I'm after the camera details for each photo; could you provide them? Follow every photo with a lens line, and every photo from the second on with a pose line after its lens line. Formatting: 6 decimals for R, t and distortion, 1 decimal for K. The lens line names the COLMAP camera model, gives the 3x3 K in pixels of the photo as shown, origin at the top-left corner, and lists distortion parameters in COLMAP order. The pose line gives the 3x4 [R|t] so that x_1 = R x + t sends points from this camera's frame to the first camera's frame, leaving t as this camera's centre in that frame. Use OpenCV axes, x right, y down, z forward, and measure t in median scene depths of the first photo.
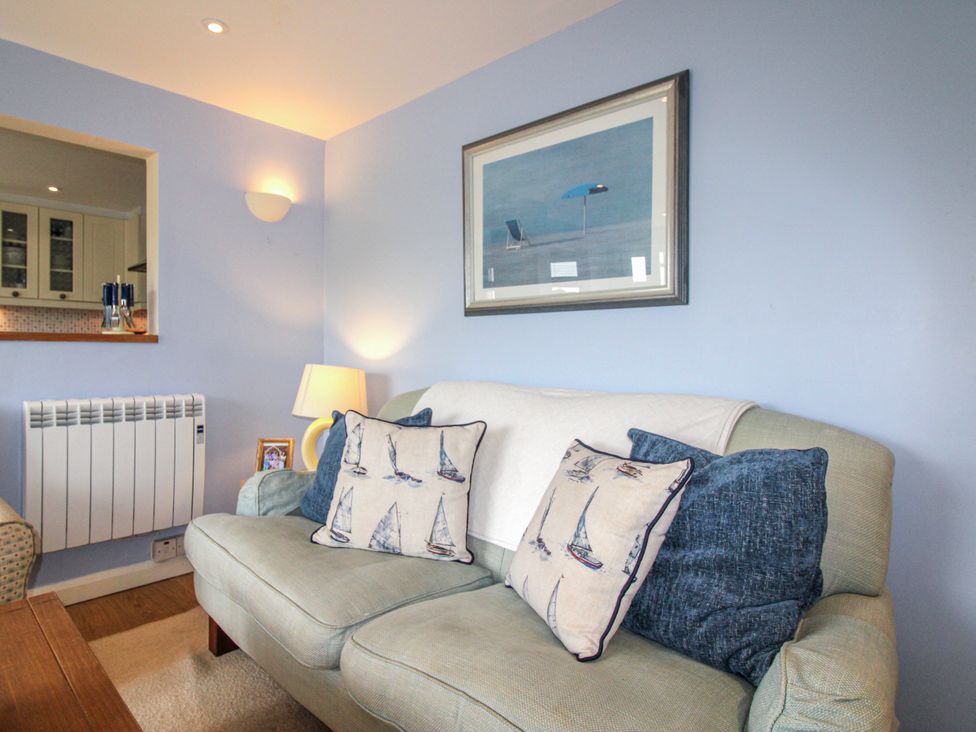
lens RADIAL K [[536.6, 0, 486.9], [0, 536.6, 370.1], [0, 0, 1]] dist [0.004105, -0.000001]
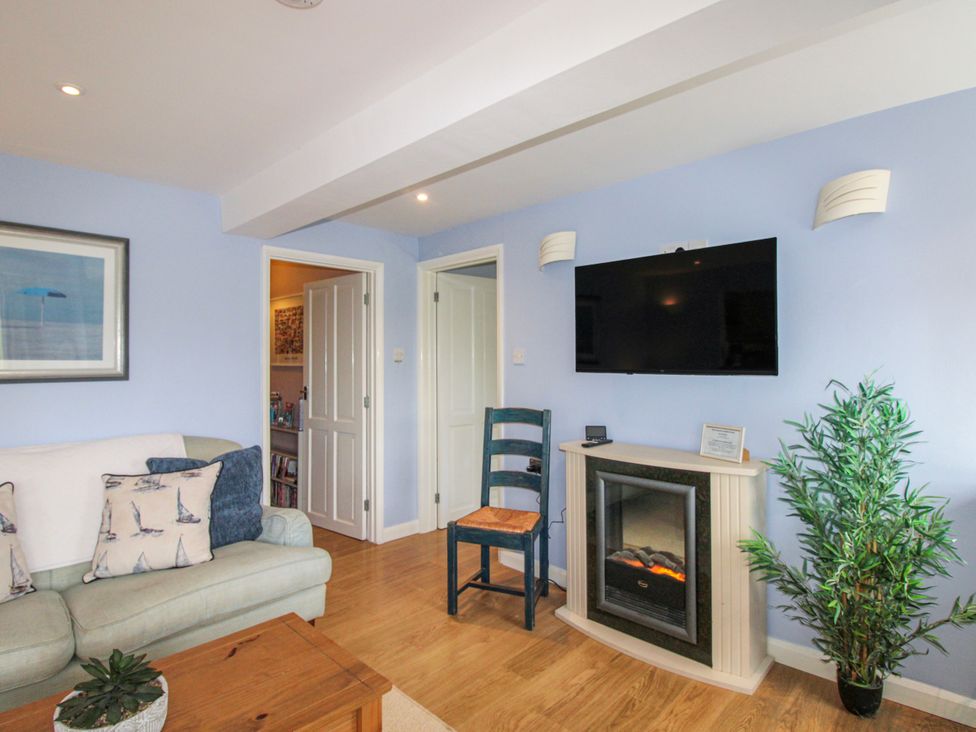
lens RADIAL K [[536.6, 0, 487.1], [0, 536.6, 362.9], [0, 0, 1]] dist [0.004105, -0.000001]
pose [[-0.026269, -0.012785, 0.999573, -1.340929], [0.020158, 0.999708, 0.013316, -0.180587], [-0.999452, 0.020499, -0.026003, -0.058707]]
